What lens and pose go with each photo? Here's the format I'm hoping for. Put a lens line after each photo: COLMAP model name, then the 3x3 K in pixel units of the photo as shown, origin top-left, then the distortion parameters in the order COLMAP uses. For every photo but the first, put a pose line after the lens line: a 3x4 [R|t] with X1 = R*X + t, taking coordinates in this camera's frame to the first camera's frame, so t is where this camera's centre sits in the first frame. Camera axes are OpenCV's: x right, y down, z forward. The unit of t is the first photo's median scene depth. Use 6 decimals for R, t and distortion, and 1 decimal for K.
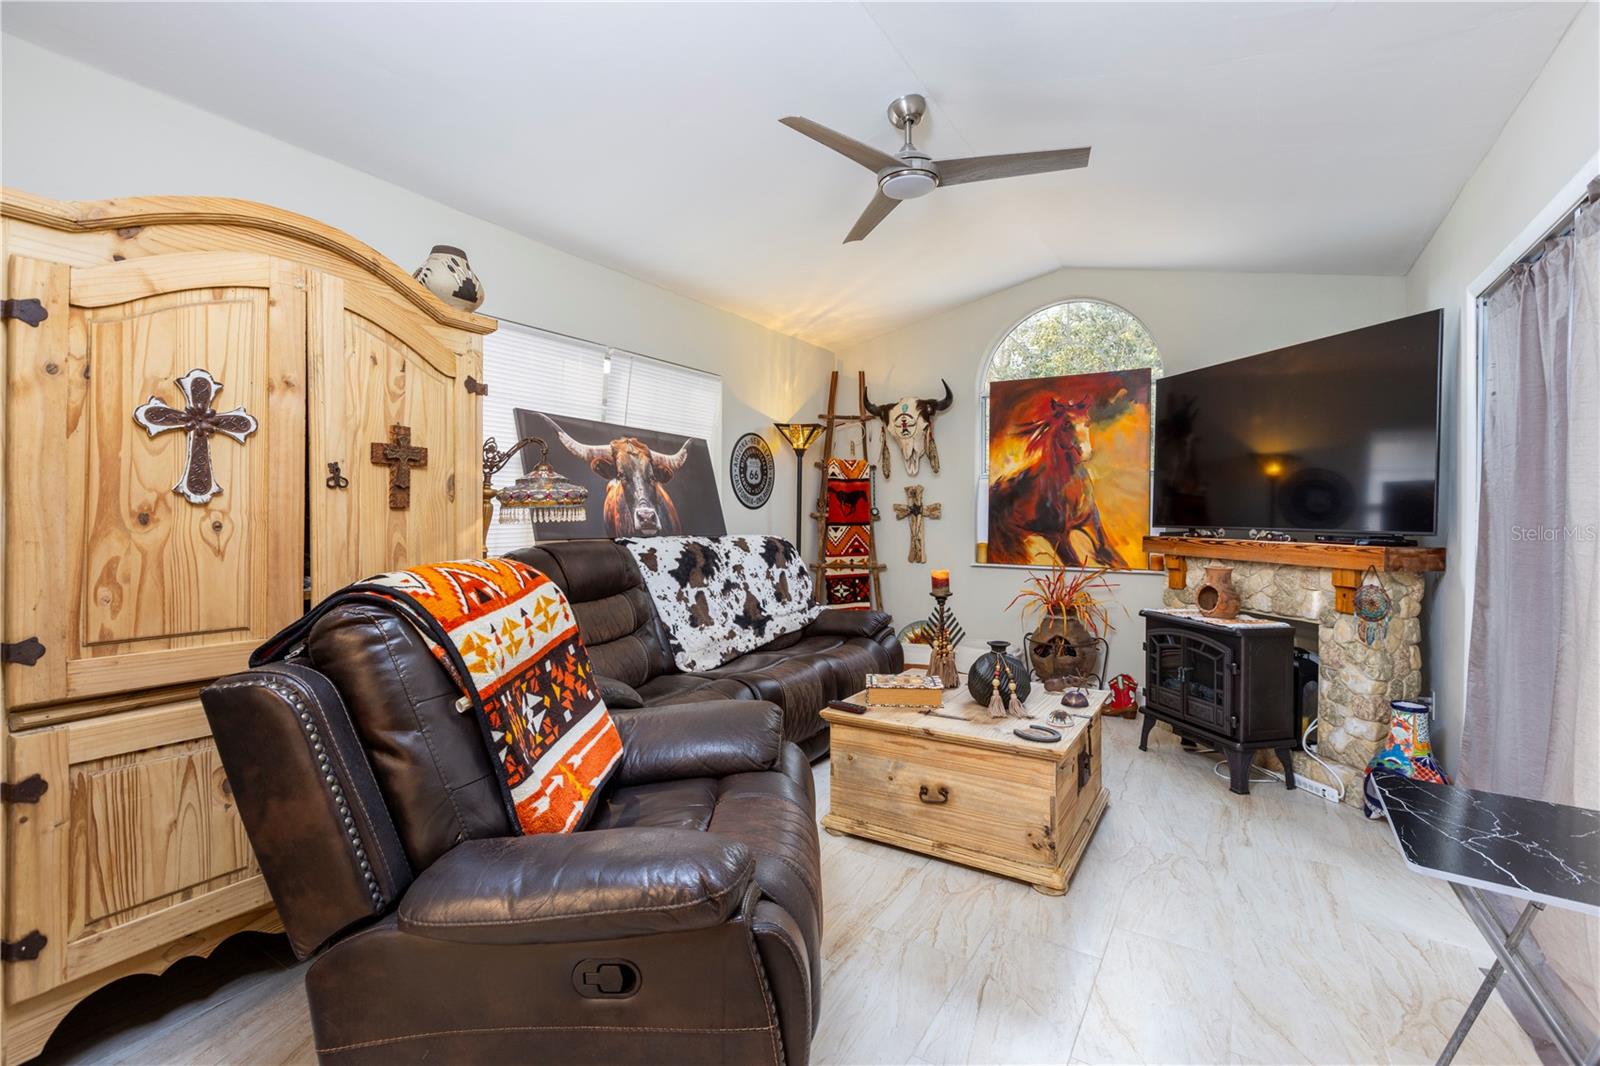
lens RADIAL K [[716.7, 0, 799.3], [0, 716.7, 522.8], [0, 0, 1]] dist [0.004858, -0.001748]
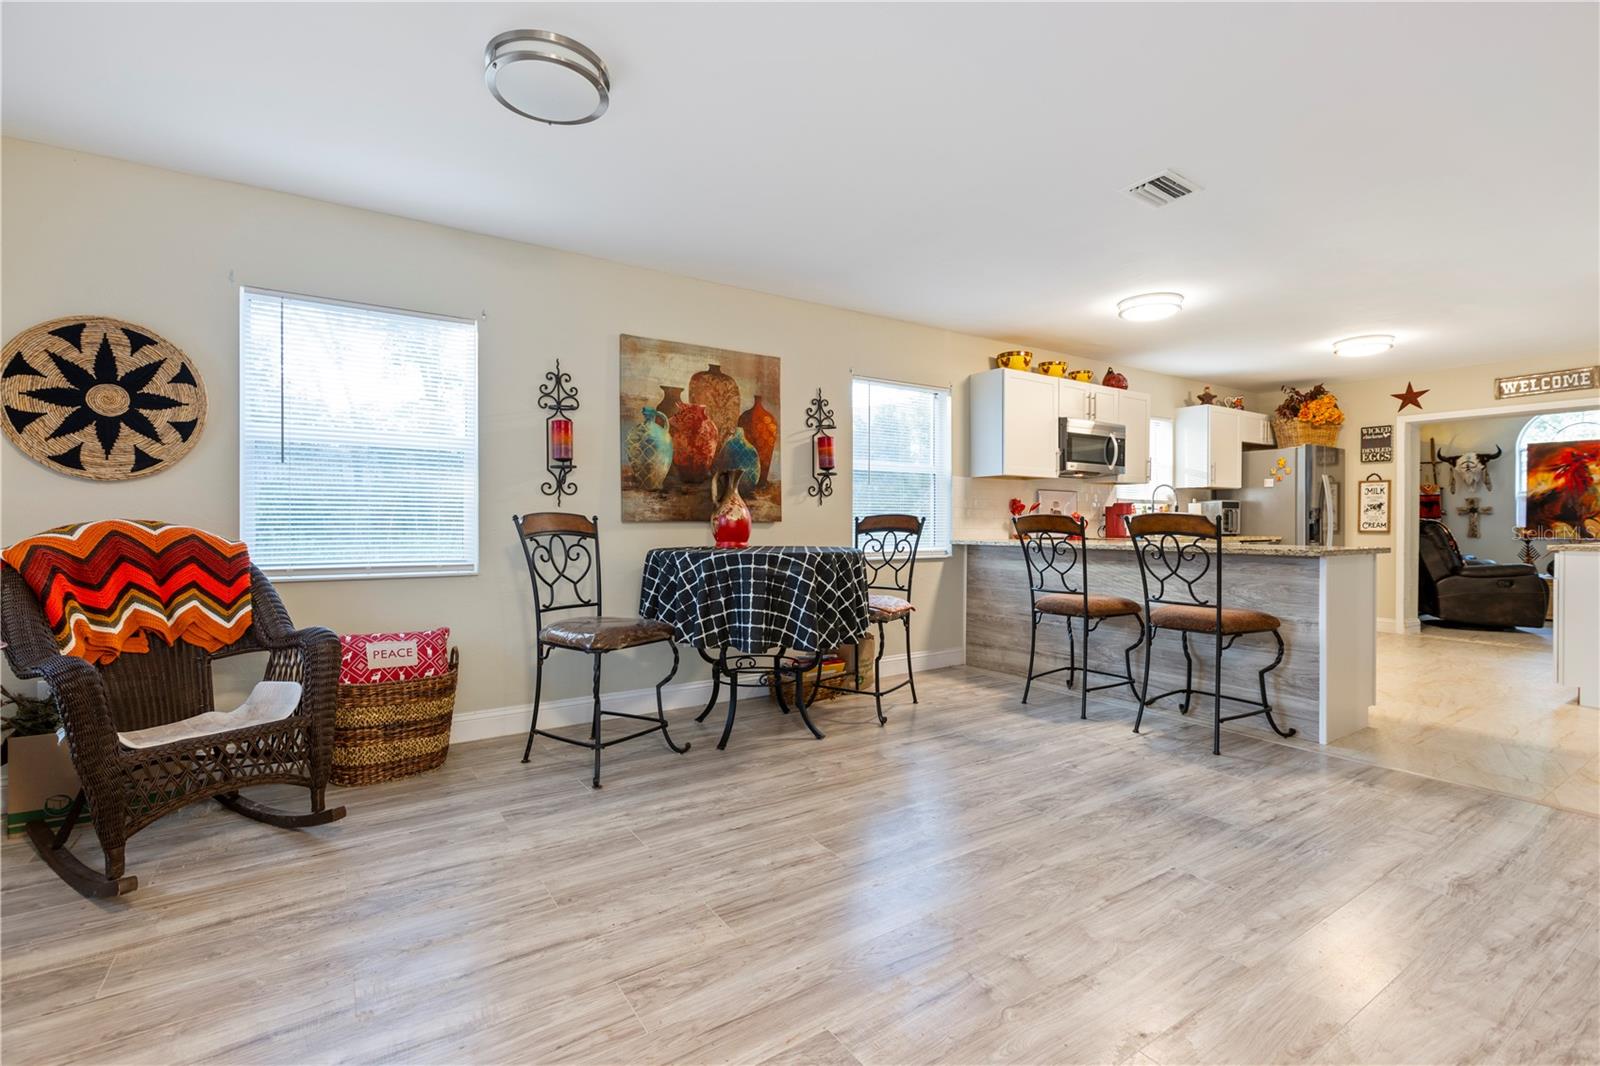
lens RADIAL K [[716.7, 0, 797.2], [0, 716.7, 523.8], [0, 0, 1]] dist [0.004858, -0.001748]
pose [[0.911525, -0.003555, -0.411230, -0.730429], [0.000528, 0.999972, -0.007475, 0.033306], [0.411245, 0.006596, 0.911501, -1.573310]]
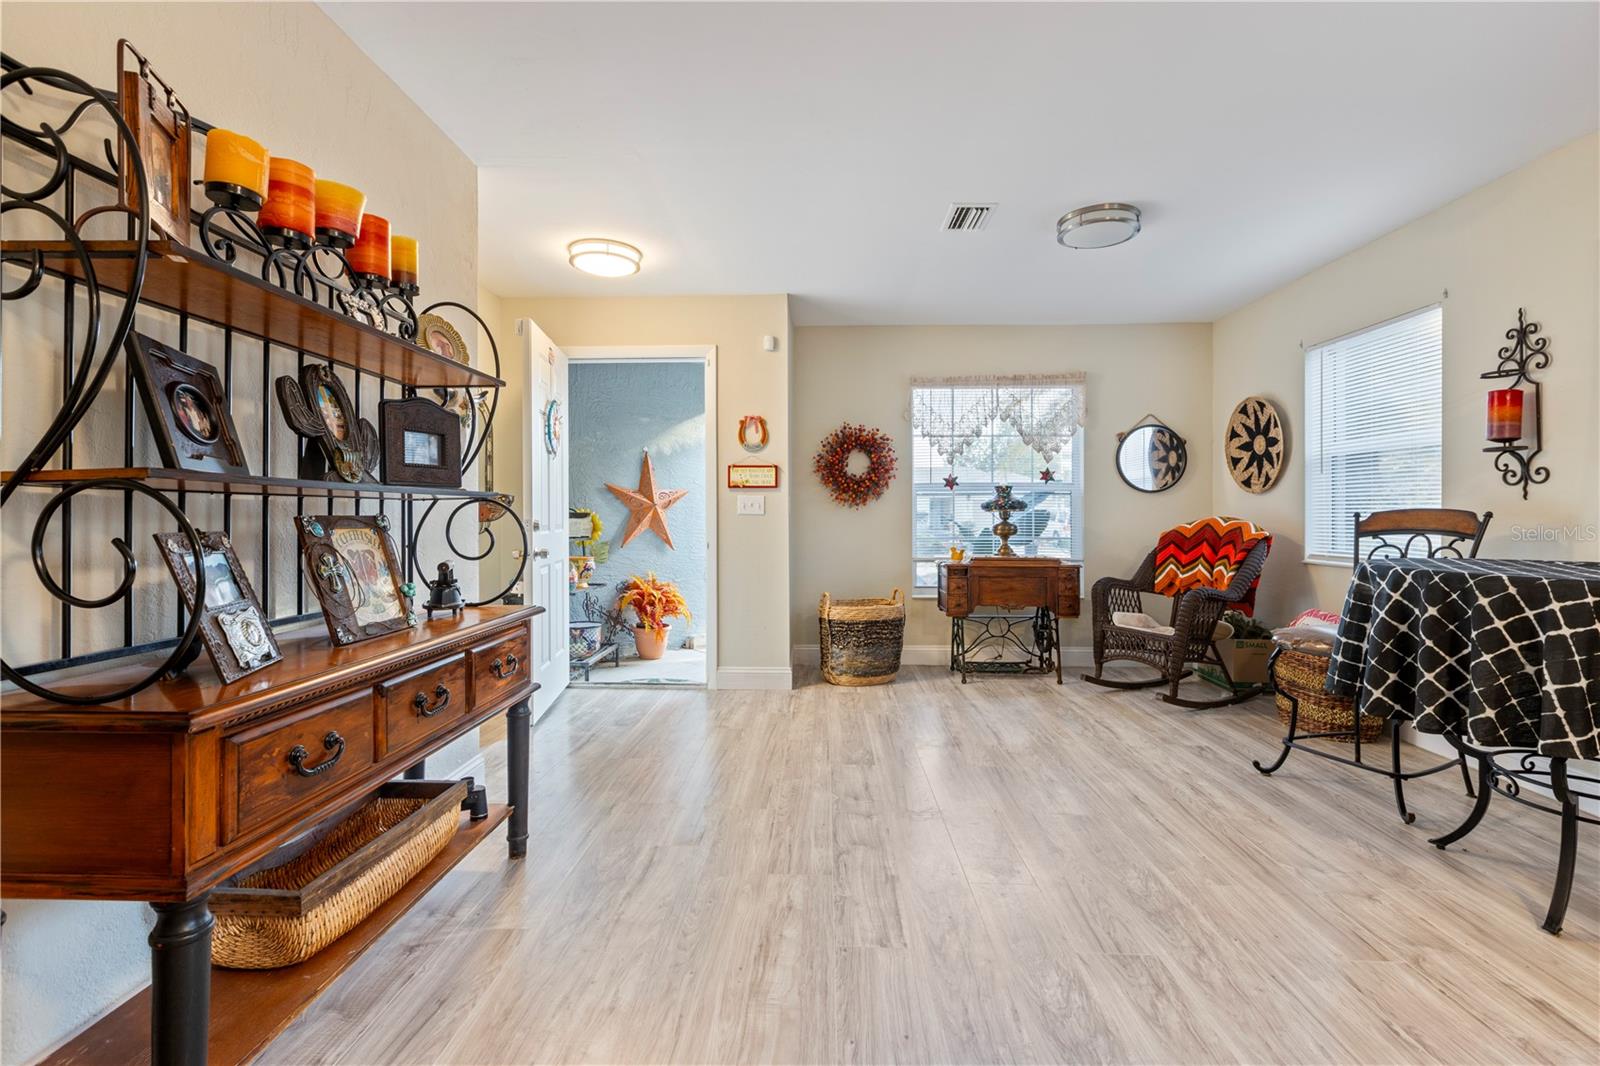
lens RADIAL K [[716.7, 0, 797.2], [0, 716.7, 516.6], [0, 0, 1]] dist [0.004858, -0.001748]
pose [[-0.866214, -0.007129, -0.499623, -0.481606], [-0.011676, 0.999914, 0.005977, 0.026767], [0.499537, 0.011011, -0.866223, -0.813377]]
